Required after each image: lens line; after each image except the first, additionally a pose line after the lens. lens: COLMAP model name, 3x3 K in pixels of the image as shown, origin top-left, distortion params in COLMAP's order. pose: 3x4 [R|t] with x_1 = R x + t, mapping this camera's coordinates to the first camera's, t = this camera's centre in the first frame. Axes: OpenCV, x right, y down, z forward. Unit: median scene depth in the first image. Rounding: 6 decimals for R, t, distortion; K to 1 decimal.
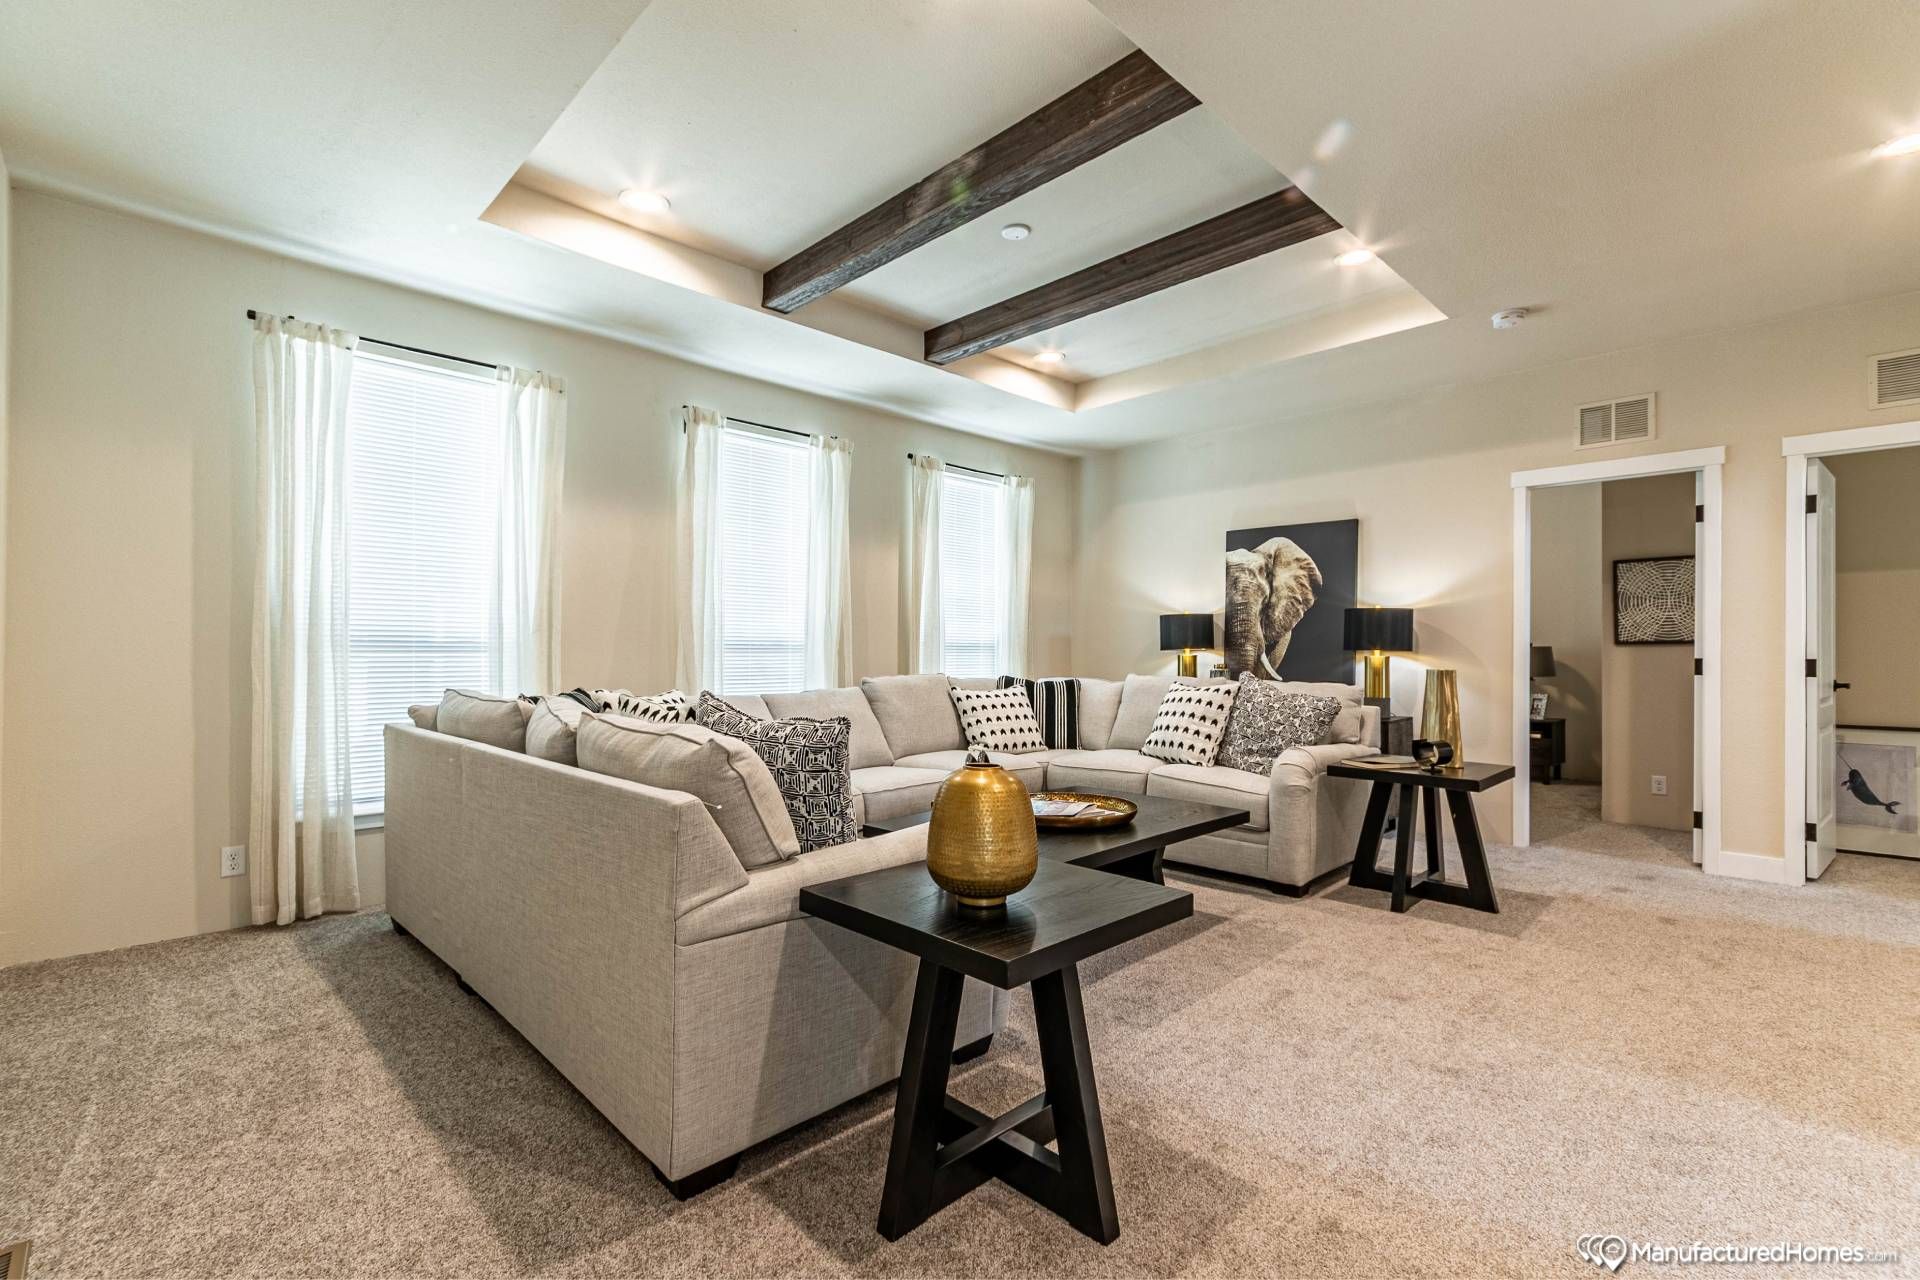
lens RADIAL K [[856.0, 0, 959.5], [0, 856.0, 631.0], [0, 0, 1]] dist [-0.002928, 0.000147]
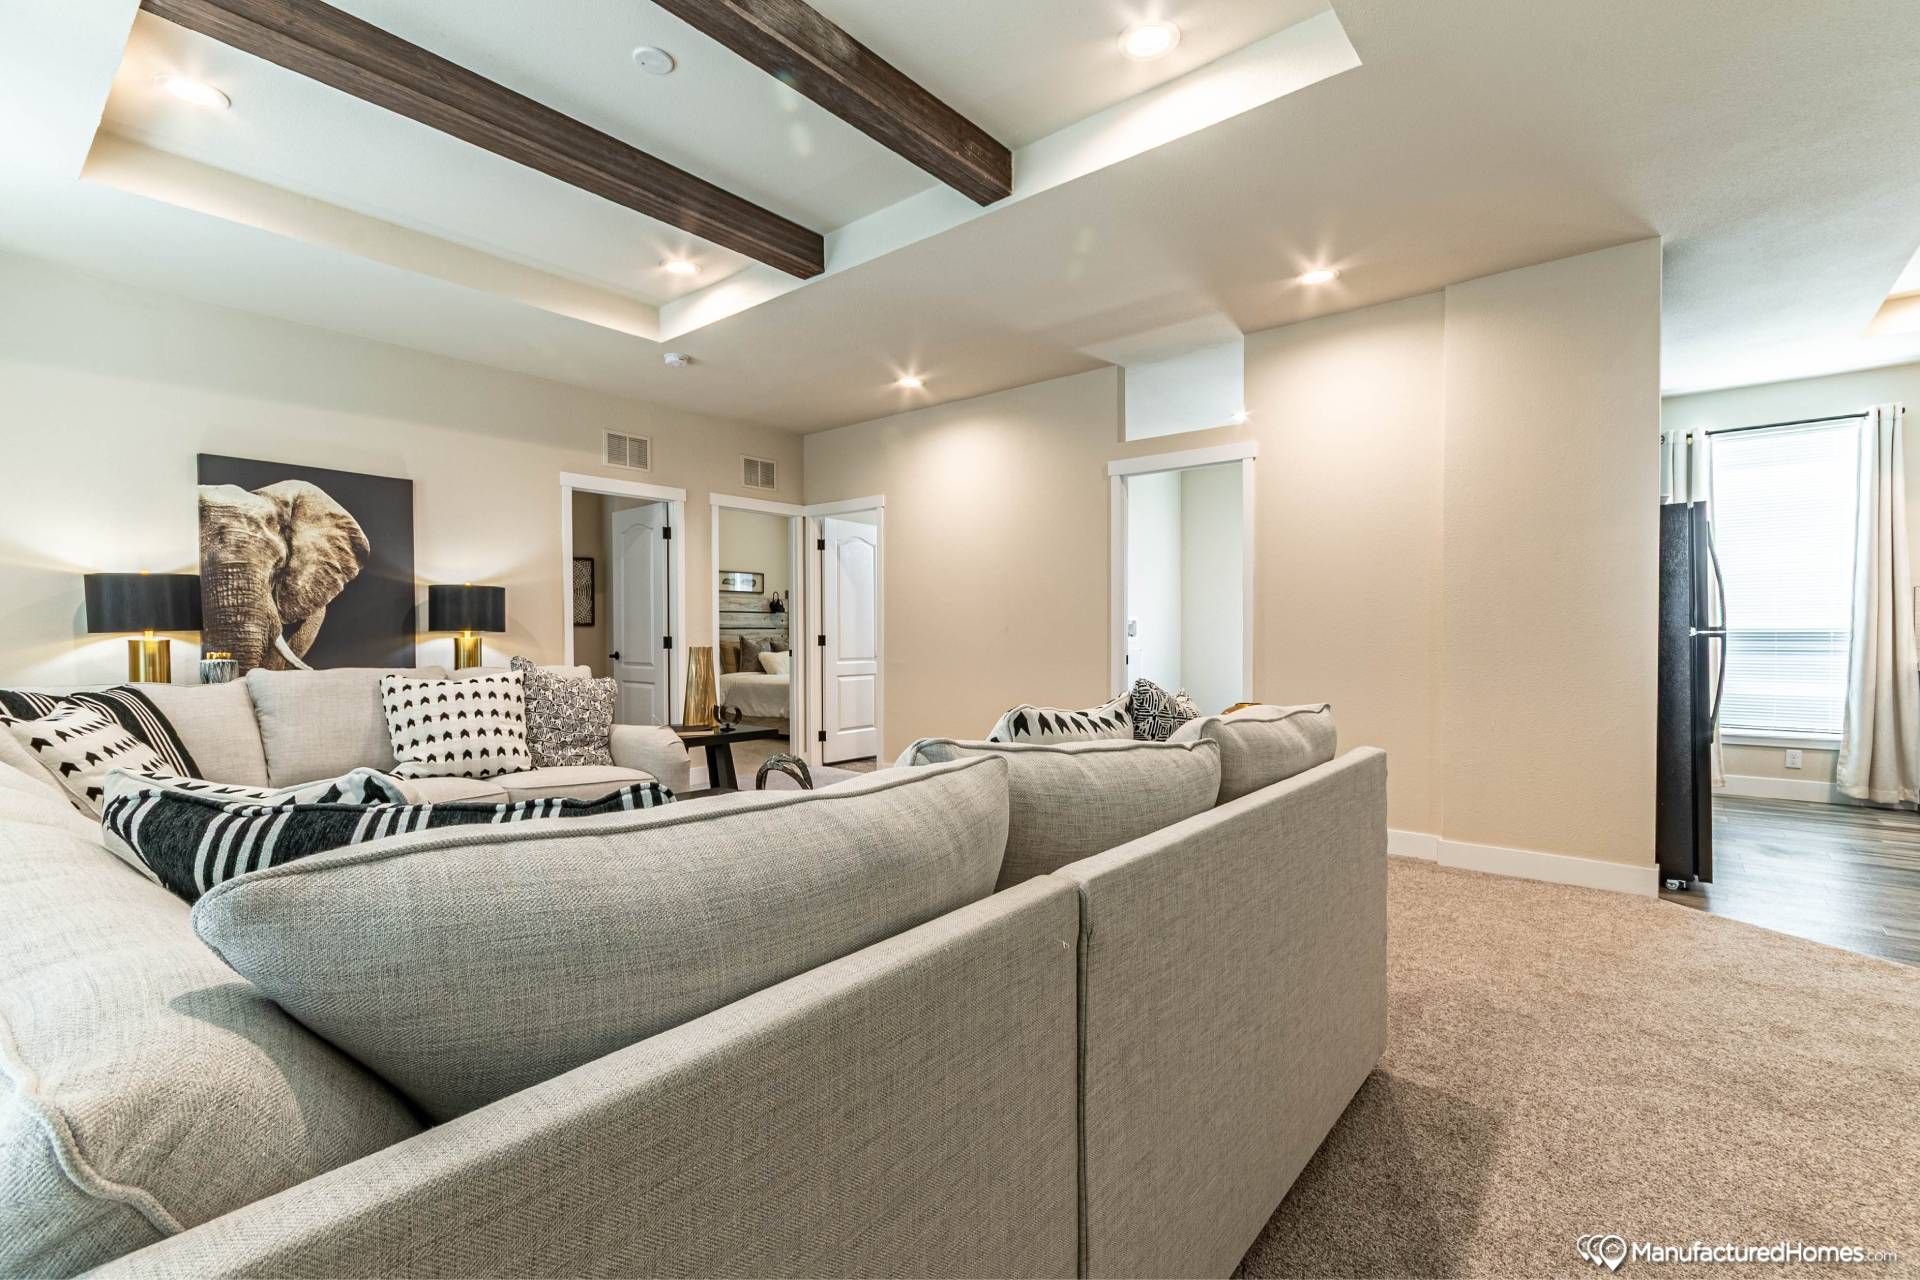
lens RADIAL K [[856.0, 0, 960.1], [0, 856.0, 646.0], [0, 0, 1]] dist [-0.002928, 0.000147]
pose [[-0.119163, -0.021049, 0.992652, -0.446891], [-0.020293, 0.999618, 0.018761, 0.009400], [-0.992667, -0.017909, -0.119545, 0.520115]]
